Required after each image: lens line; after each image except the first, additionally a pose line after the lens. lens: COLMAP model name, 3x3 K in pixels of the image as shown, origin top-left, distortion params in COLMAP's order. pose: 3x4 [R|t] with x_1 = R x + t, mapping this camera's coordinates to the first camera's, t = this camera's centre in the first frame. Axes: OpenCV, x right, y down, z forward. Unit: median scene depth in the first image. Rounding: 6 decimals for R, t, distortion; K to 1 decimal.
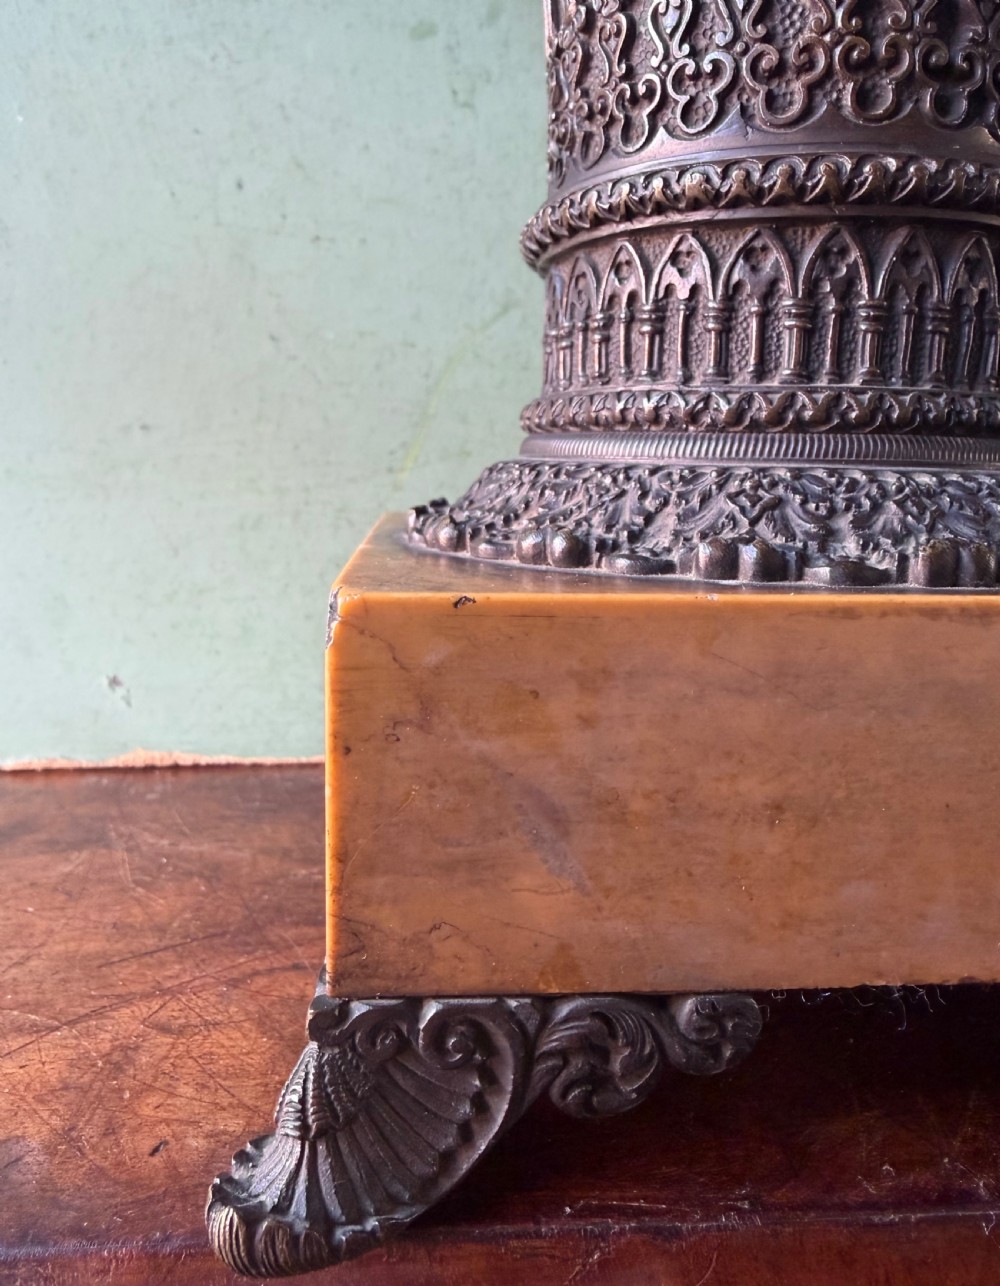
lens RADIAL K [[969.7, 0, 500.1], [0, 969.7, 593.5], [0, 0, 1]] dist [0.039587, -0.061177]
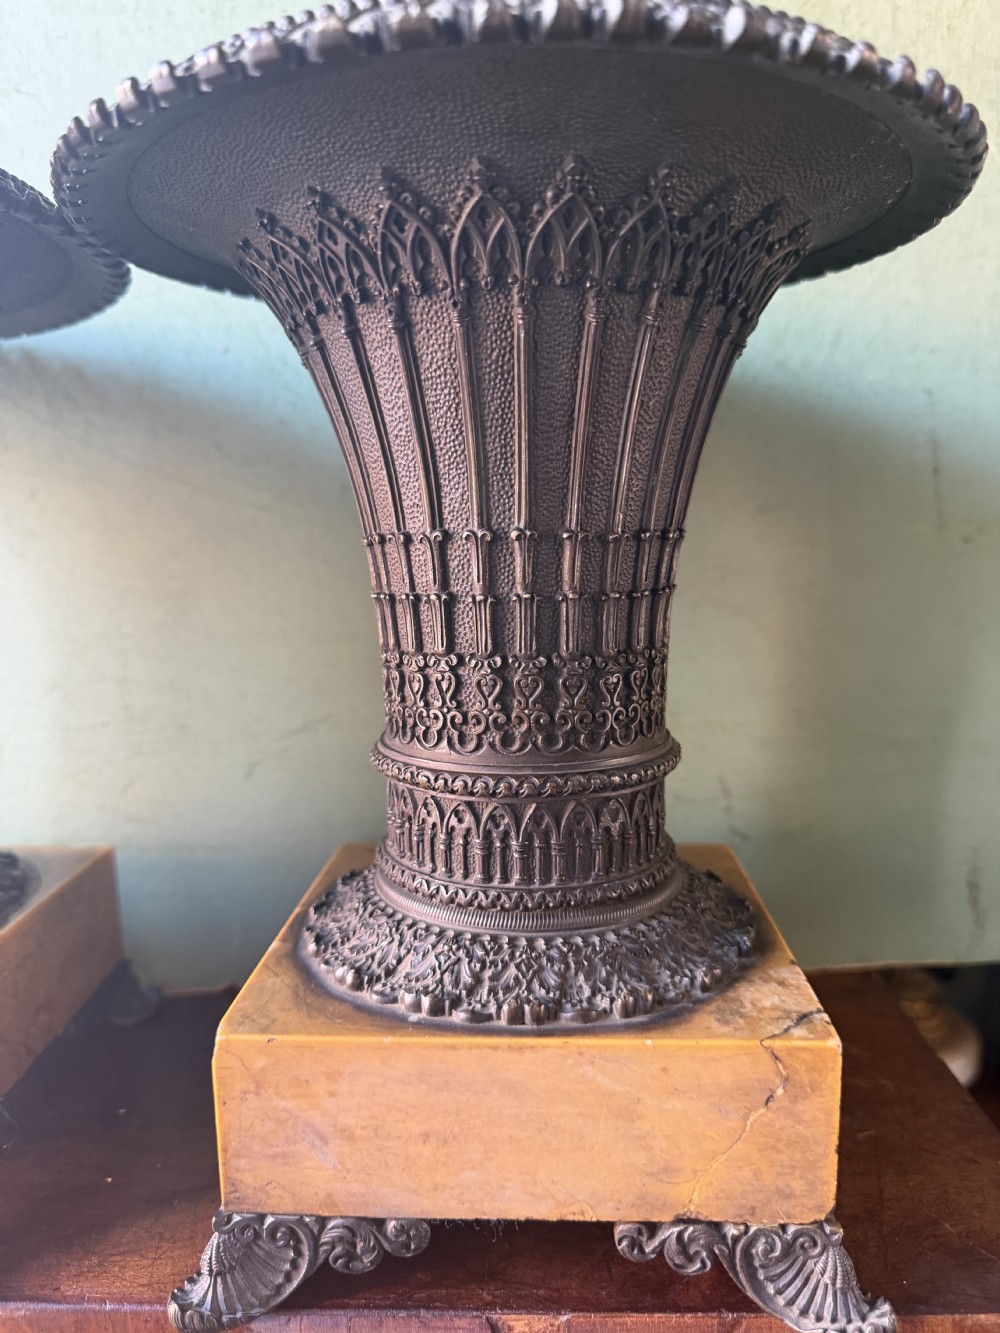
lens RADIAL K [[996.2, 0, 500.0], [0, 996.2, 666.5], [0, 0, 1]] dist [0.004988, -0.058725]
pose [[0.991460, -0.016266, -0.129396, 0.716056], [0.015725, 0.999863, -0.005203, -0.751398], [0.129463, 0.003124, 0.991579, -1.067659]]
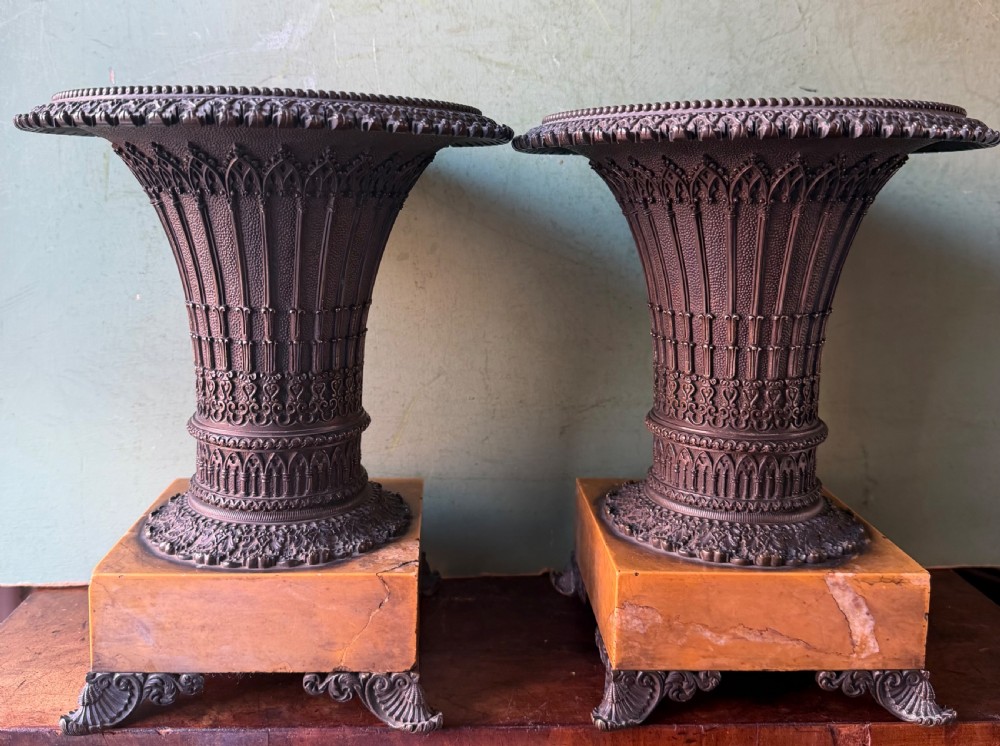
lens RADIAL K [[1087.4, 0, 501.7], [0, 1087.4, 294.0], [0, 0, 1]] dist [0.137831, -0.337203]
pose [[0.999218, 0.006025, -0.039075, 1.635315], [-0.006887, 0.999735, -0.021953, -1.024679], [0.038932, 0.022205, 0.998995, -3.405447]]
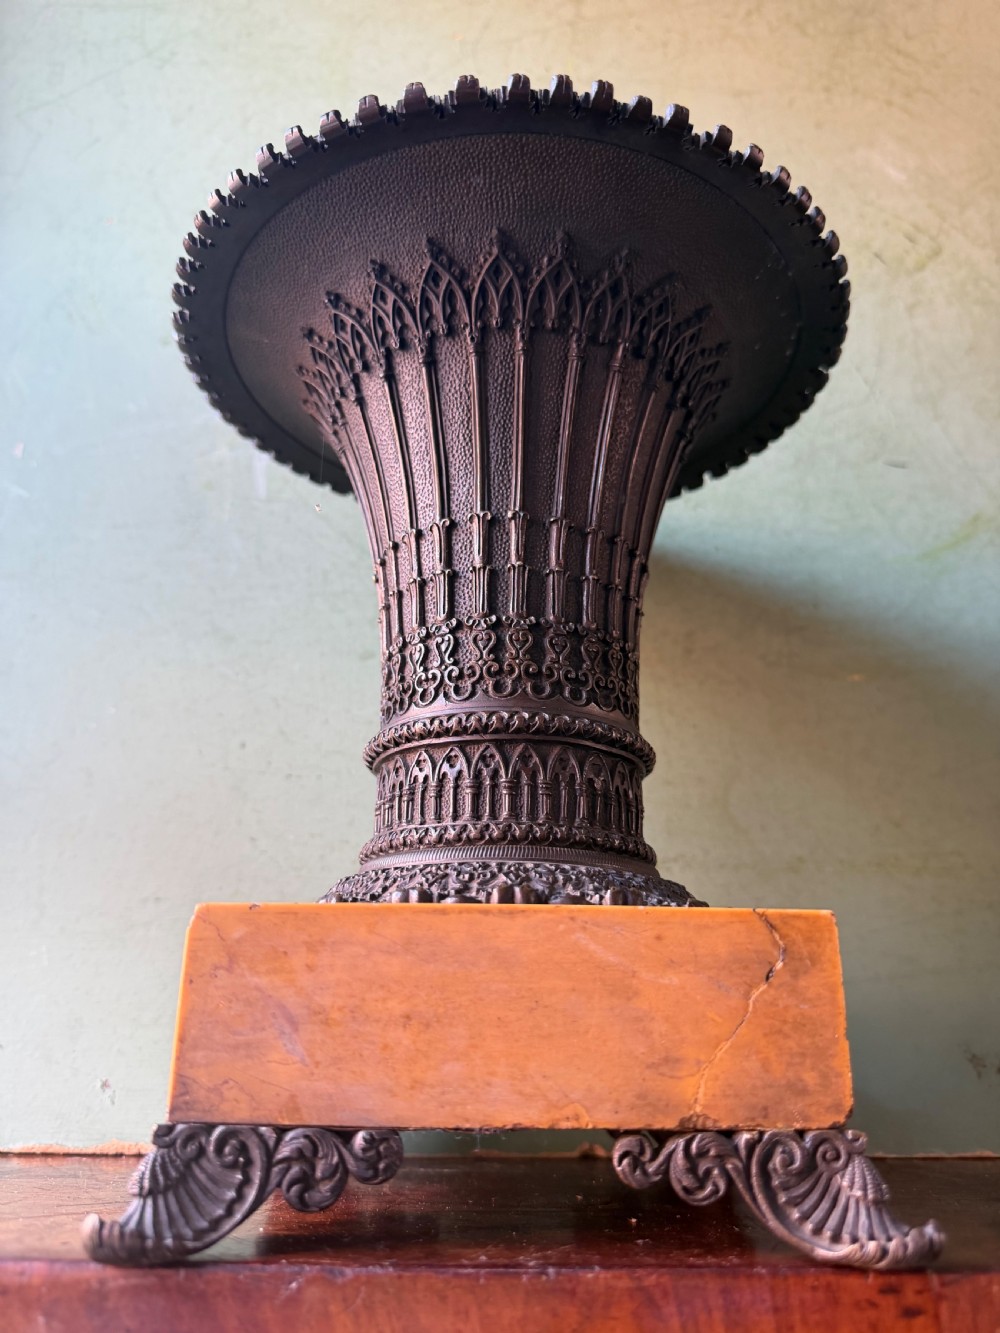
lens RADIAL K [[985.6, 0, 500.0], [0, 985.6, 666.5], [0, 0, 1]] dist [0.054213, -0.164056]
pose [[0.997307, -0.030851, -0.066531, 0.605052], [-0.004274, 0.881212, -0.472702, 0.522122], [0.073212, 0.471713, 0.878707, -1.014178]]
